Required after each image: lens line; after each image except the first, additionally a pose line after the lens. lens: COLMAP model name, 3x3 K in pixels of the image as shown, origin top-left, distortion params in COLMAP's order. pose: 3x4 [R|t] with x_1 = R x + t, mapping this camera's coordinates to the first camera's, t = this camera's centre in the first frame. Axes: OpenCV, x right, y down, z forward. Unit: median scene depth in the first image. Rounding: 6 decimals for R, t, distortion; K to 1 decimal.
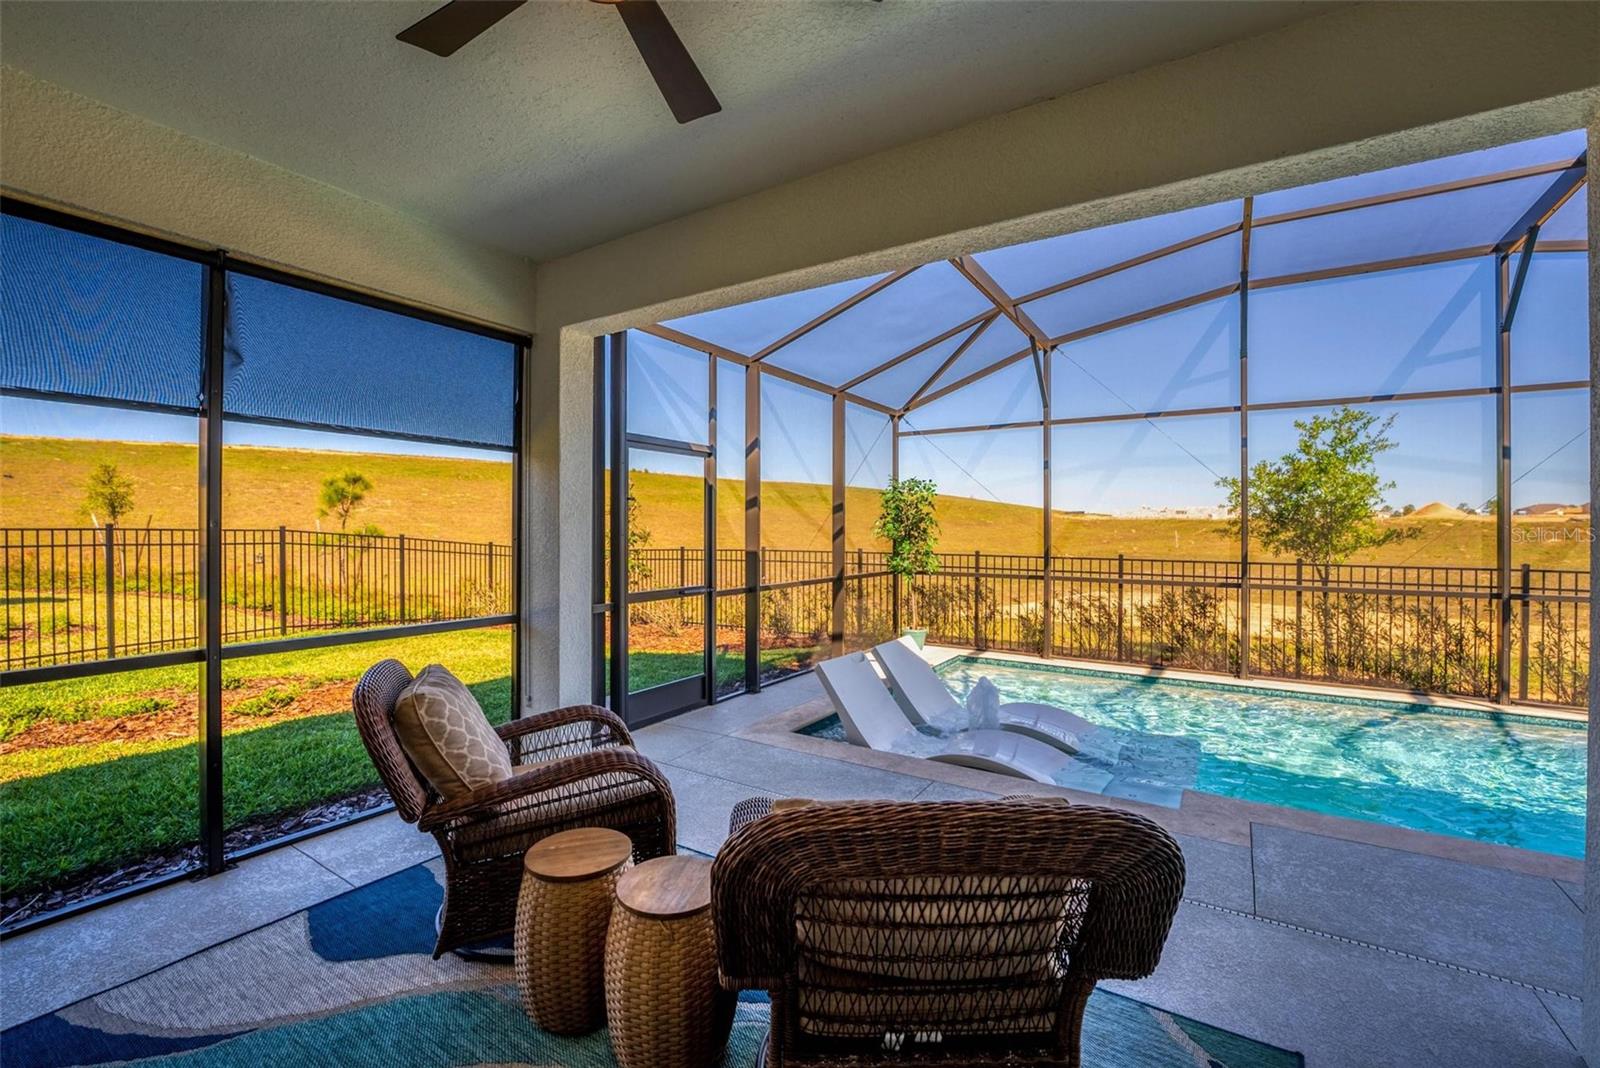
lens RADIAL K [[650.1, 0, 810.2], [0, 650.1, 530.4], [0, 0, 1]] dist [-0.006498, 0.000916]
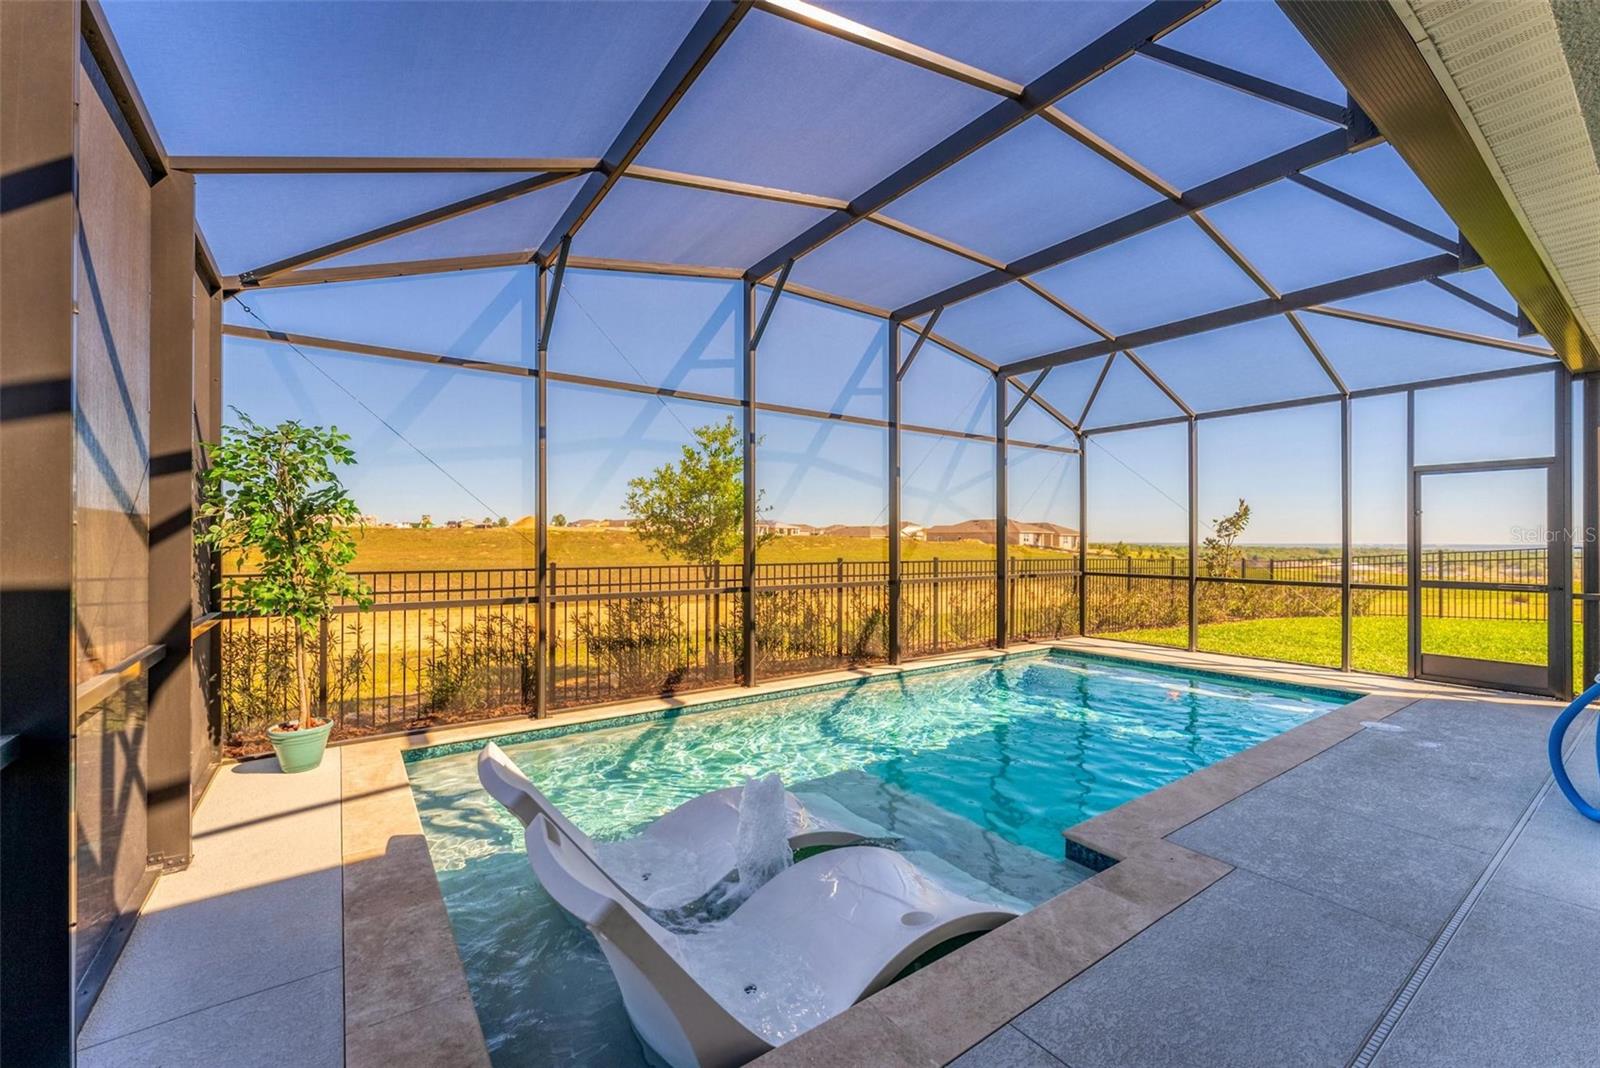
lens RADIAL K [[650.1, 0, 777.0], [0, 650.1, 535.2], [0, 0, 1]] dist [-0.006498, 0.000916]
pose [[0.386970, -0.000885, 0.922092, -0.166379], [-0.001309, 0.999998, 0.001509, 0.003234], [-0.922091, -0.001791, 0.386968, 0.501446]]
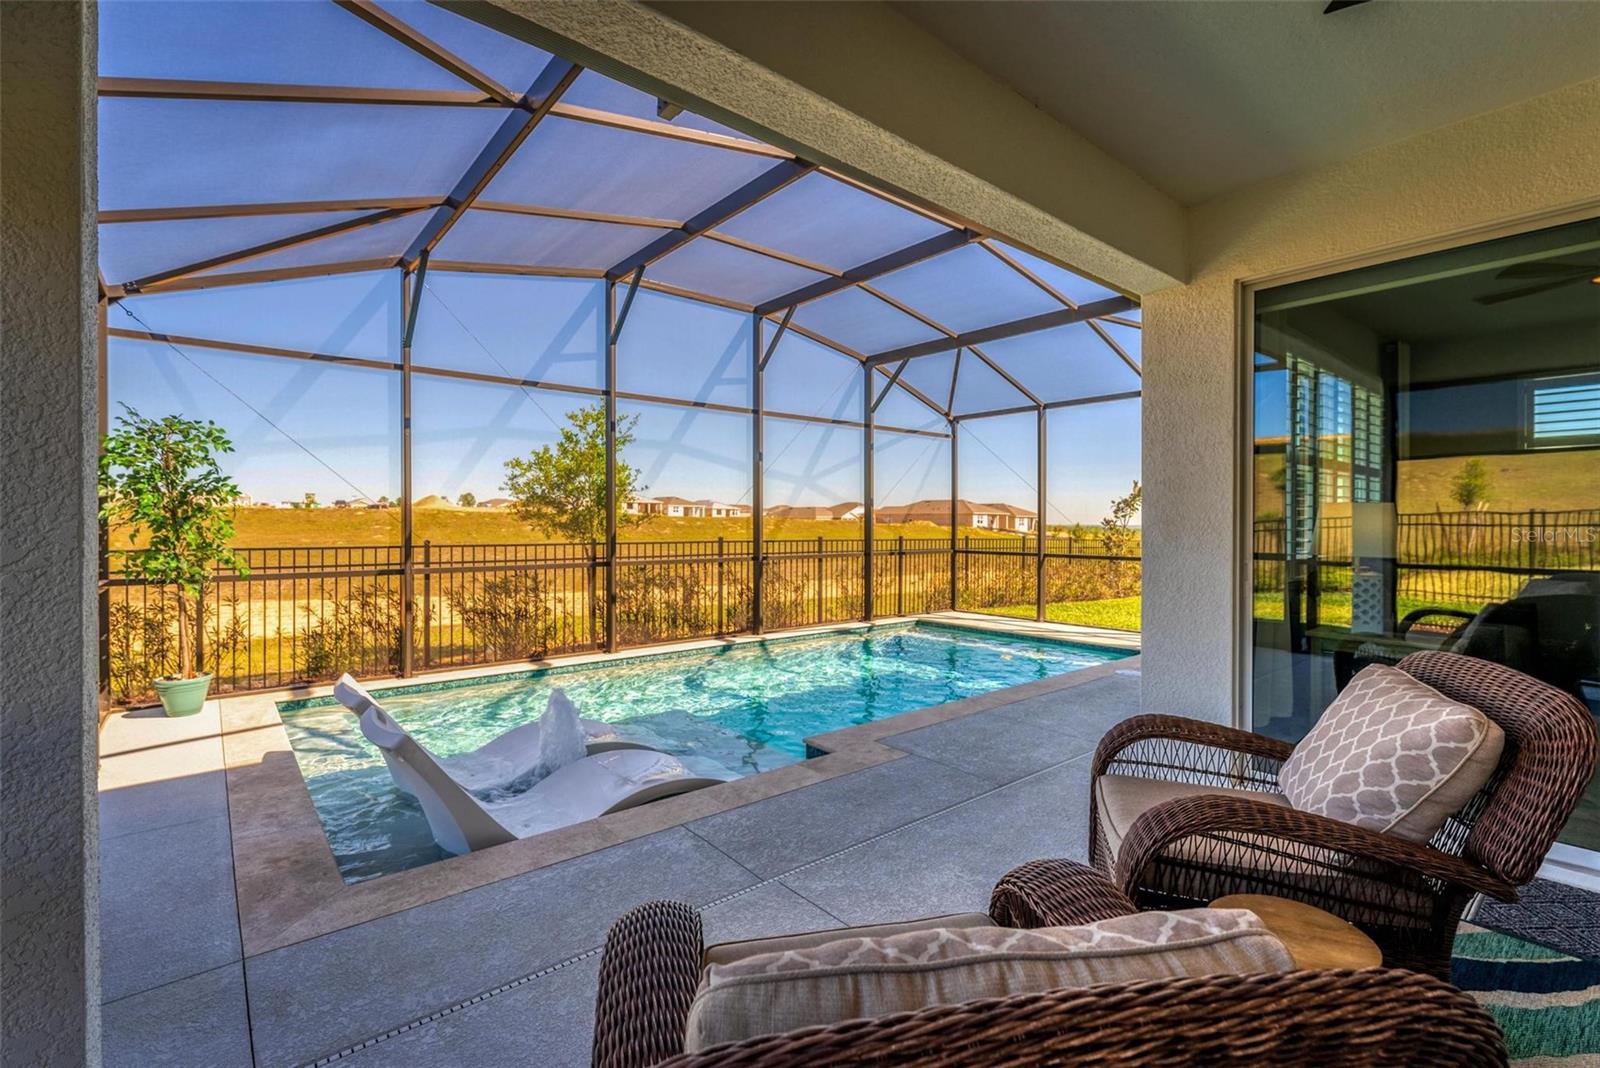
lens RADIAL K [[730.0, 0, 784.4], [0, 730.0, 525.8], [0, 0, 1]] dist [-0.009053, 0.001409]
pose [[0.312226, -0.012164, 0.949930, -0.303154], [-0.002036, 0.999907, 0.013473, 0.006690], [-0.950006, -0.006140, 0.312172, 0.310181]]
